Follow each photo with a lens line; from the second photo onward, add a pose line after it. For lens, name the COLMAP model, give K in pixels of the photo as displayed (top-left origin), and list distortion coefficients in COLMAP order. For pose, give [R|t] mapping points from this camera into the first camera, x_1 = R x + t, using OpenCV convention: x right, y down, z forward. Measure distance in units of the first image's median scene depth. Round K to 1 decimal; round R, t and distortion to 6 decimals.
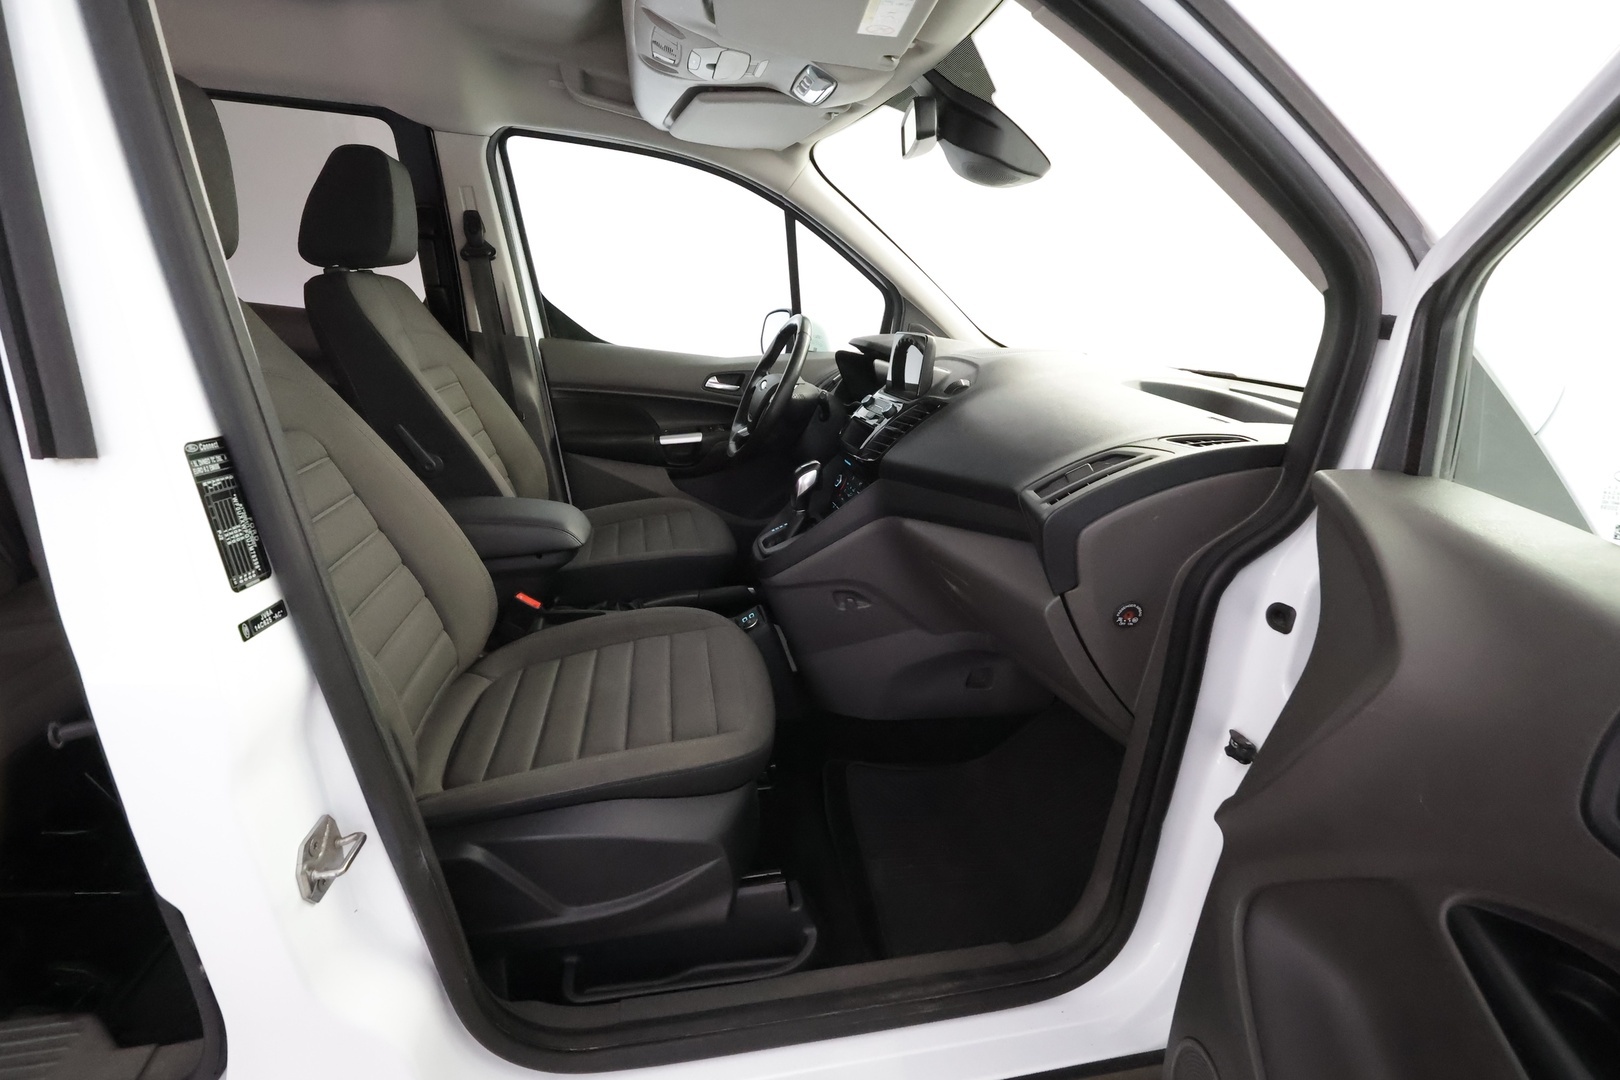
lens RADIAL K [[743.9, 0, 813.7], [0, 743.9, 531.9], [0, 0, 1]] dist [-0.022257, 0.006257]
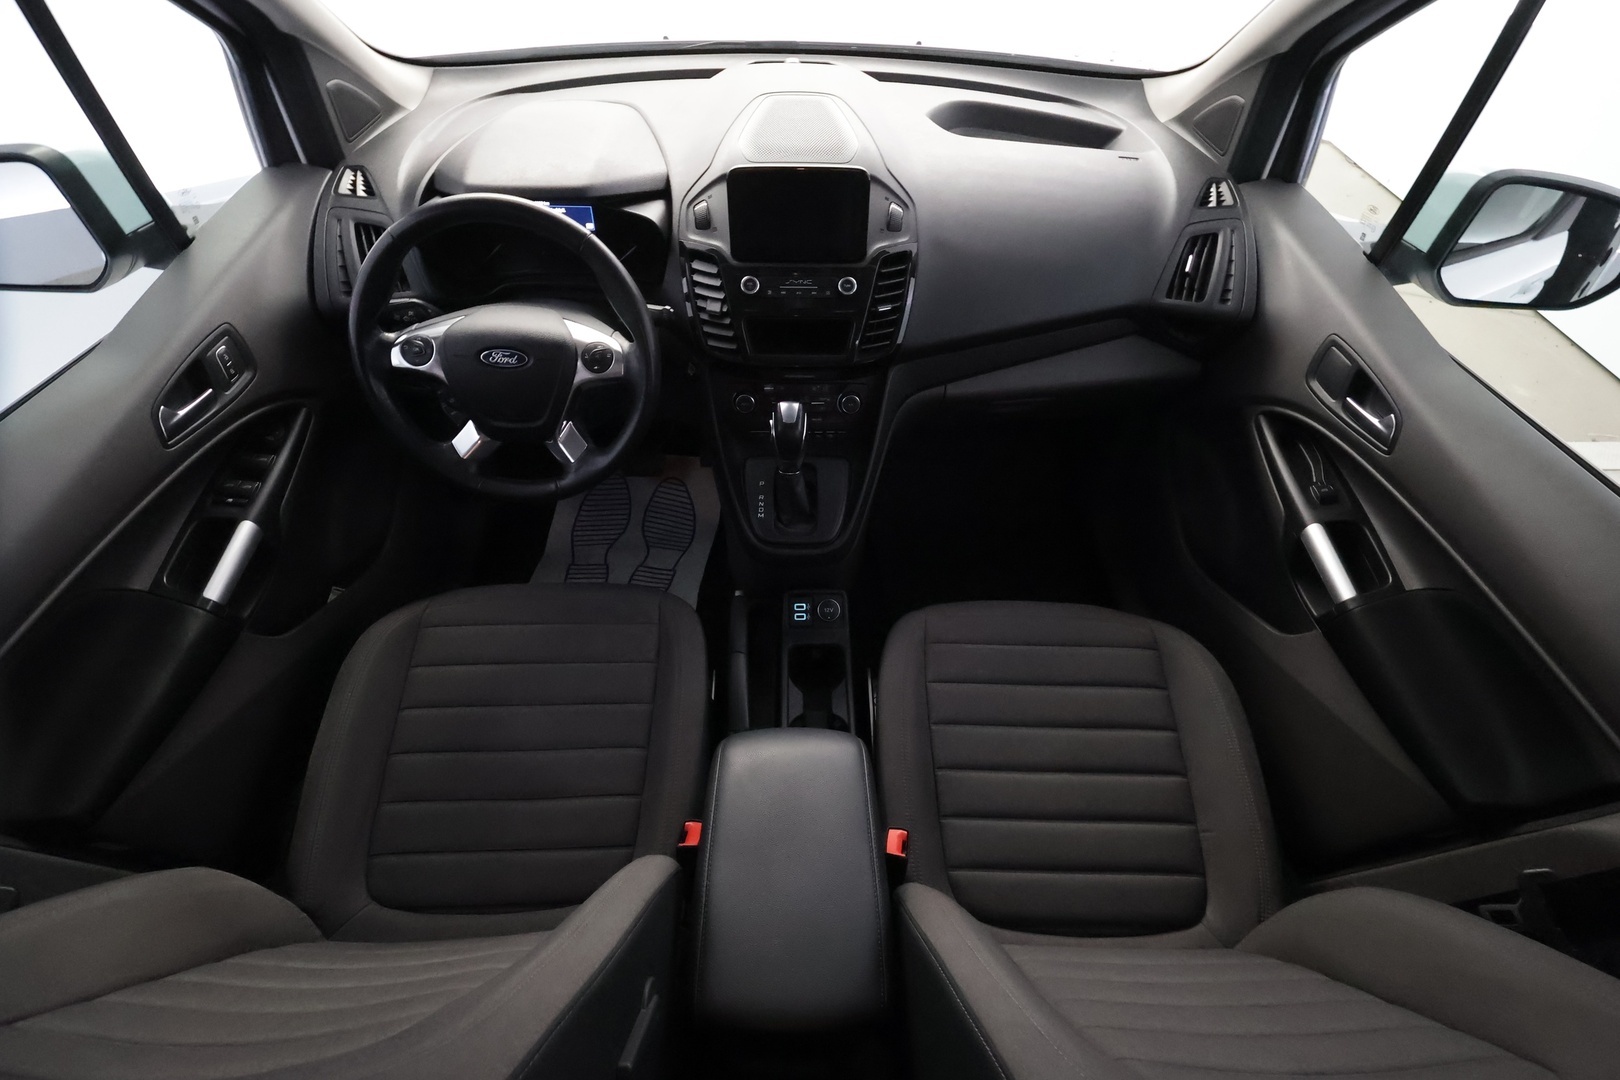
lens RADIAL K [[753.2, 0, 818.7], [0, 753.2, 532.6], [0, 0, 1]] dist [-0.010328, 0.000466]
pose [[0.200047, -0.750675, 0.629657, -0.498798], [0.263028, 0.660203, 0.703525, -0.472632], [-0.943821, 0.024880, 0.329520, 0.681207]]
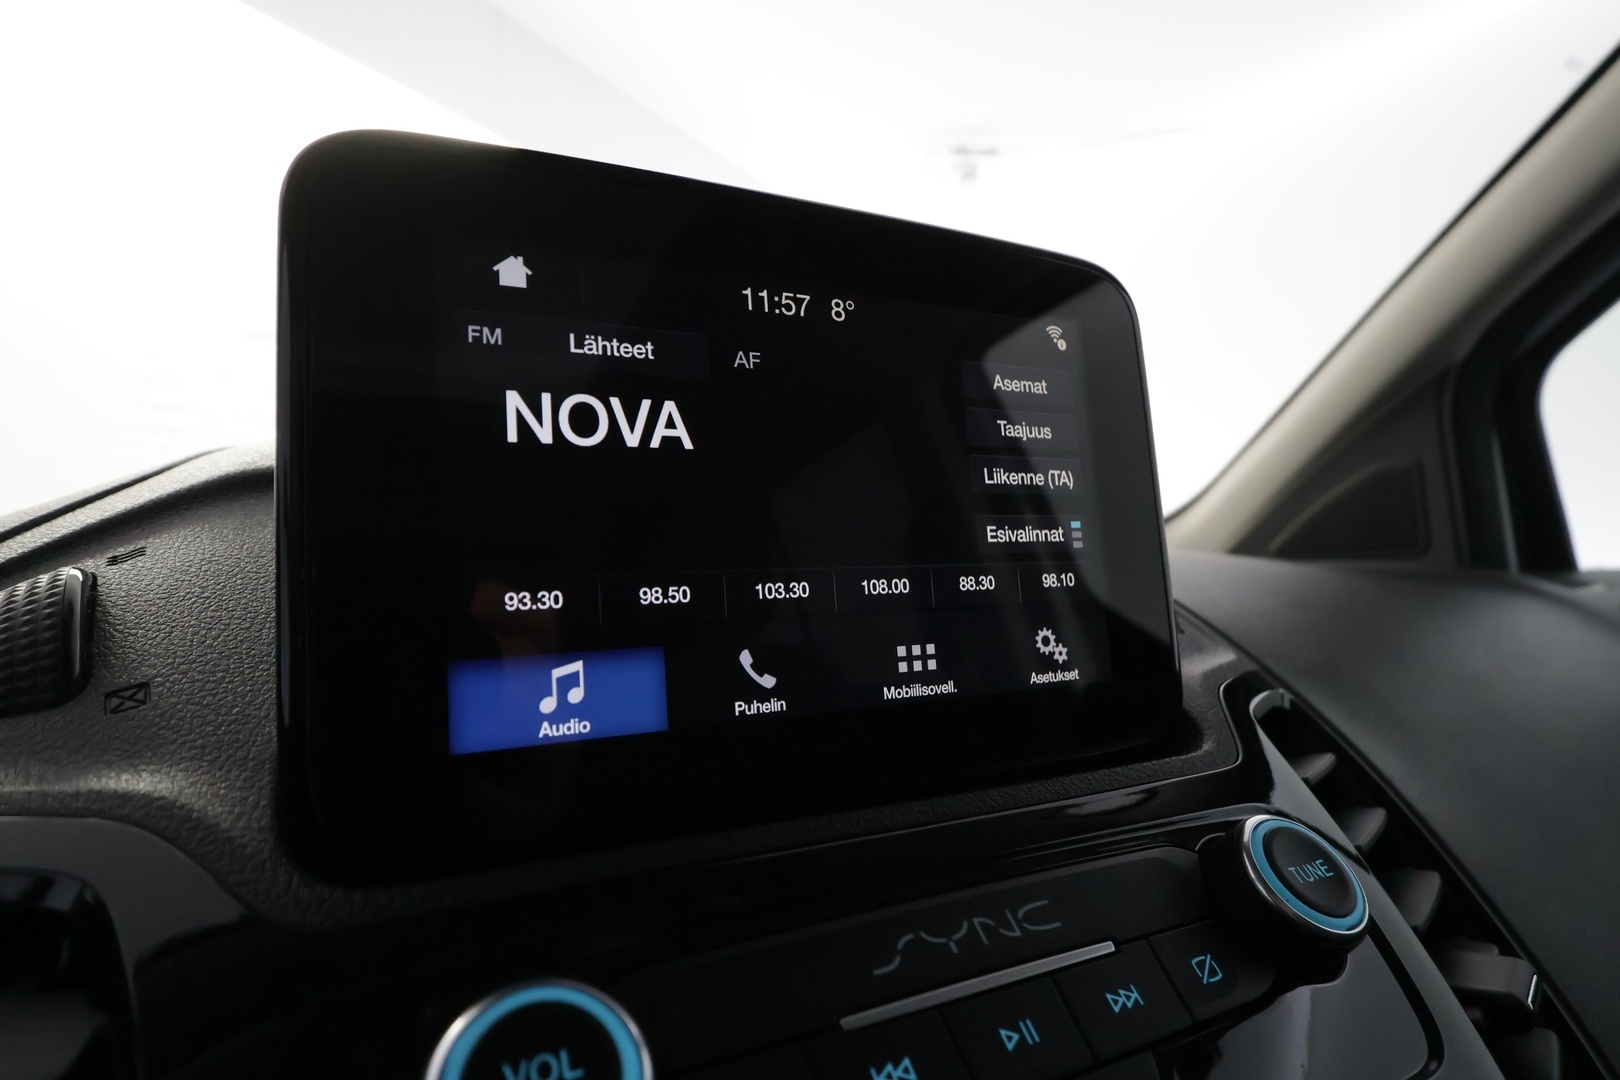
lens RADIAL K [[887.6, 0, 810.0], [0, 887.6, 540.0], [0, 0, 1]] dist [0.000860, 0.000318]
pose [[-0.254225, 0.002756, 0.967141, 0.002375], [0.284136, 0.956079, 0.071964, -0.205656], [-0.924465, 0.293095, -0.243843, 0.936862]]
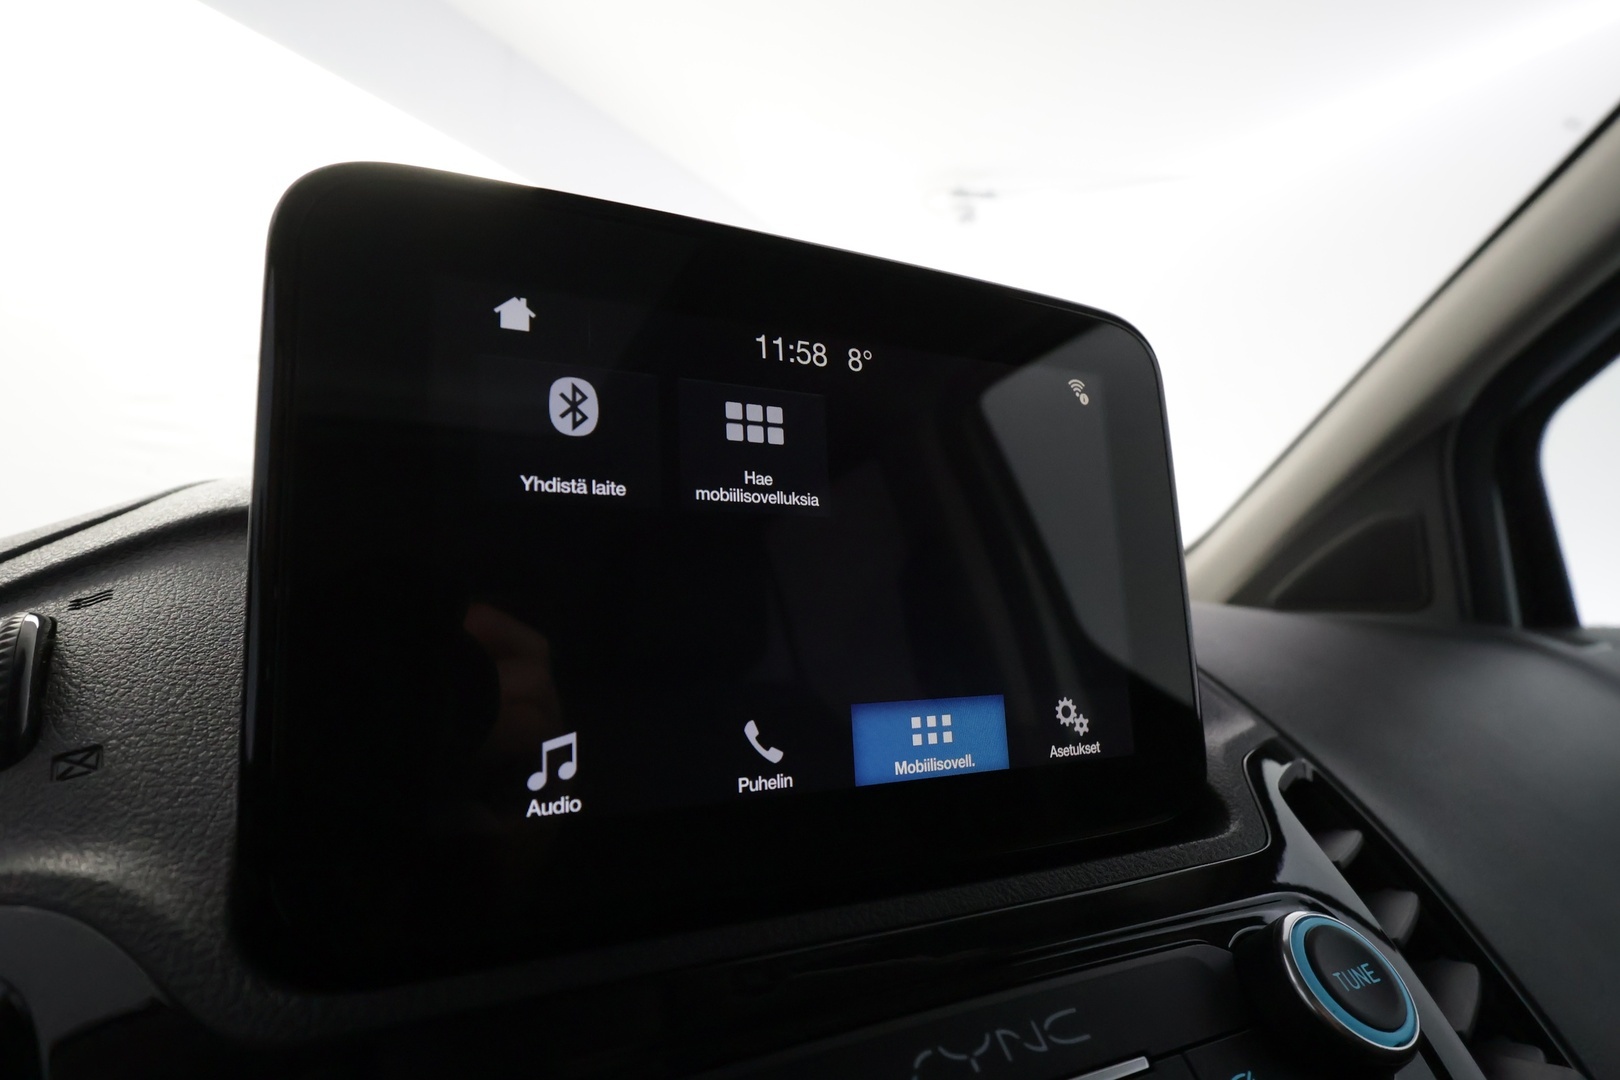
lens RADIAL K [[888.6, 0, 817.4], [0, 888.6, 539.8], [0, 0, 1]] dist [-0.004558, 0.003649]
pose [[-0.268460, 0.032551, 0.962741, 0.009666], [0.261172, 0.964454, 0.040218, -0.209519], [-0.927210, 0.262238, -0.267419, 0.936235]]
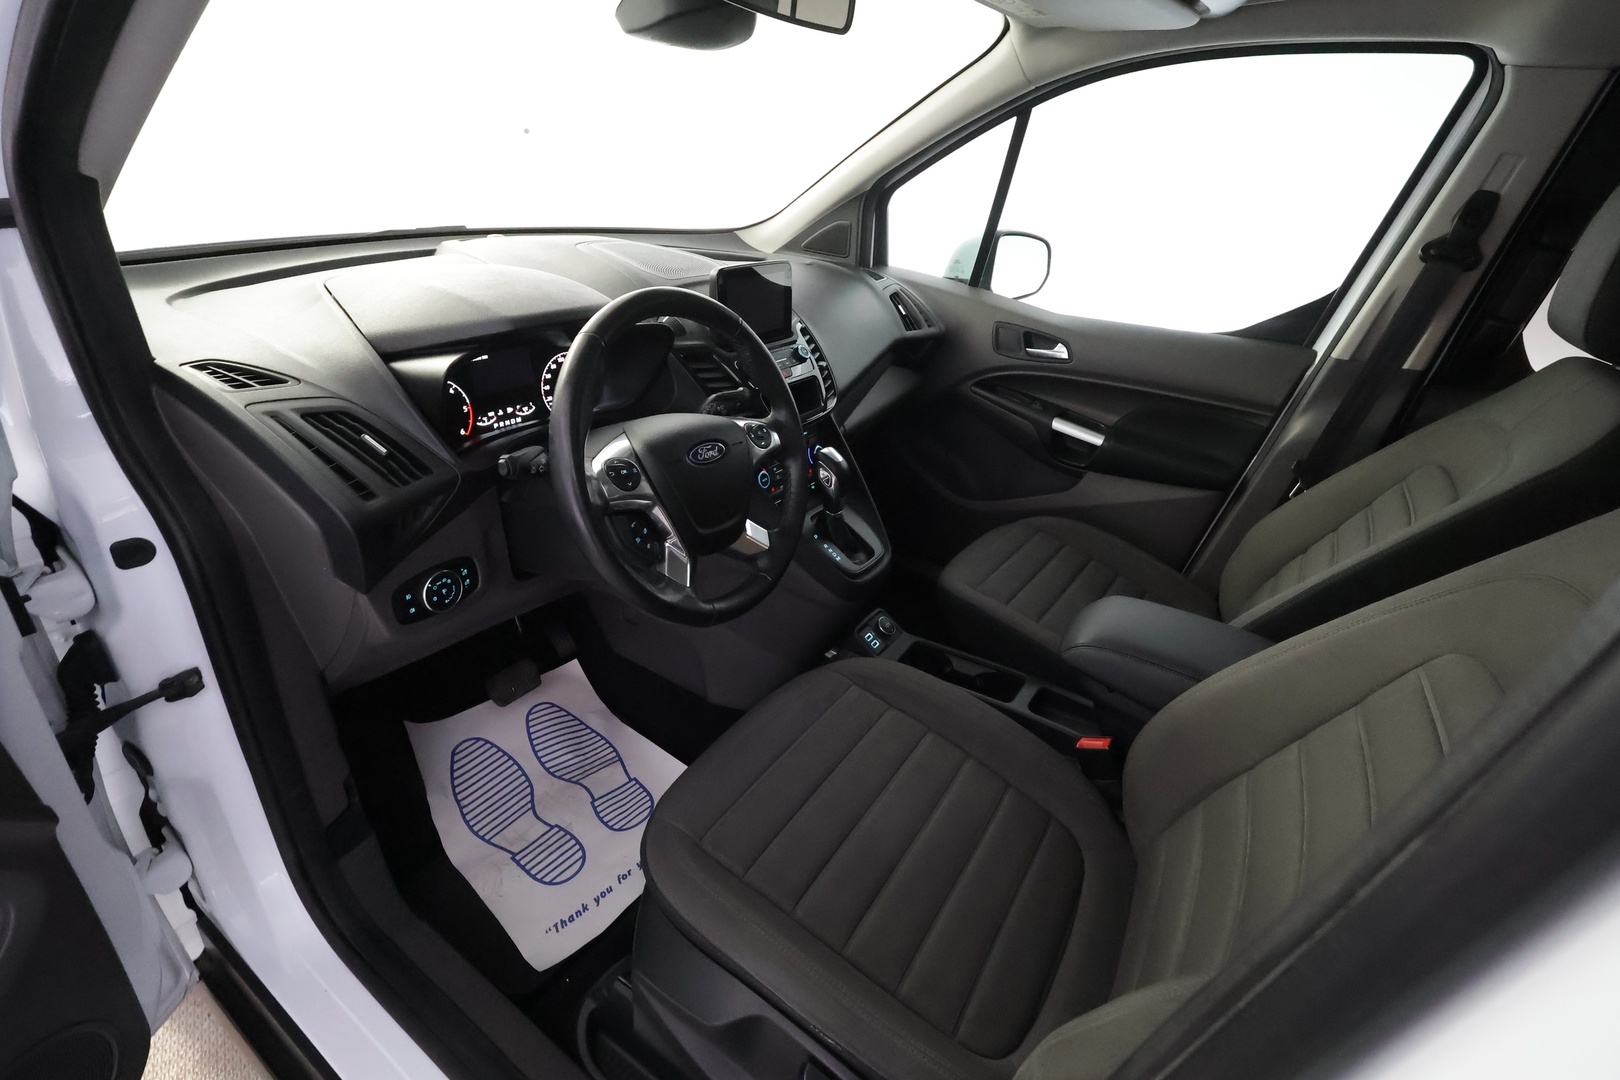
lens RADIAL K [[751.1, 0, 810.7], [0, 751.1, 531.7], [0, 0, 1]] dist [-0.010517, 0.000787]
pose [[-0.679546, -0.437897, 0.588611, -0.467161], [0.074561, 0.756946, 0.649210, -0.515410], [-0.729834, 0.485056, -0.481729, 1.339690]]
